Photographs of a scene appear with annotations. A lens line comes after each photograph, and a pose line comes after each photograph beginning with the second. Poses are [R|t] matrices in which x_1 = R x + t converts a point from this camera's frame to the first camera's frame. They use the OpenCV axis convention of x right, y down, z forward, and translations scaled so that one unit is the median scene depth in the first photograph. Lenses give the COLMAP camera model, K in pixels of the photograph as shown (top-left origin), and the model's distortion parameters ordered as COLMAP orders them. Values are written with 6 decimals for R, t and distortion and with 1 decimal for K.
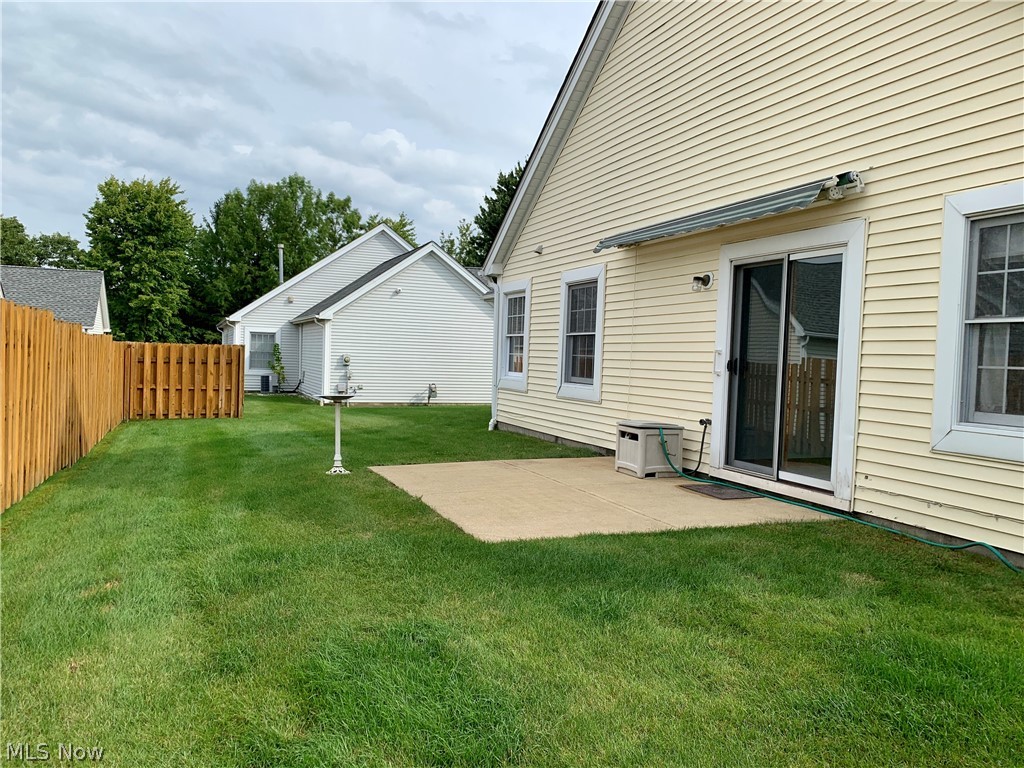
lens RADIAL K [[807.4, 0, 512.0], [0, 807.4, 384.0], [0, 0, 1]] dist [0.026240, 0.004898]
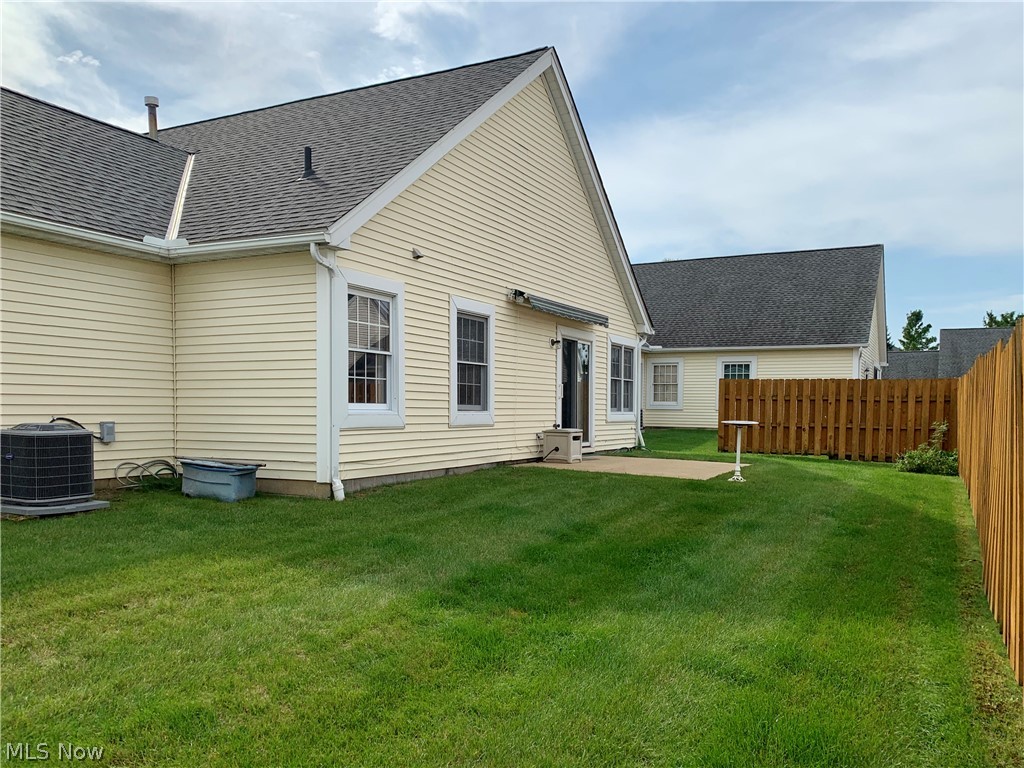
lens RADIAL K [[807.4, 0, 512.0], [0, 807.4, 384.0], [0, 0, 1]] dist [0.026240, 0.004898]
pose [[-0.668640, -0.017237, 0.743387, -0.731781], [-0.005436, 0.999818, 0.018293, -0.054760], [-0.743567, 0.008190, -0.668612, 1.670986]]
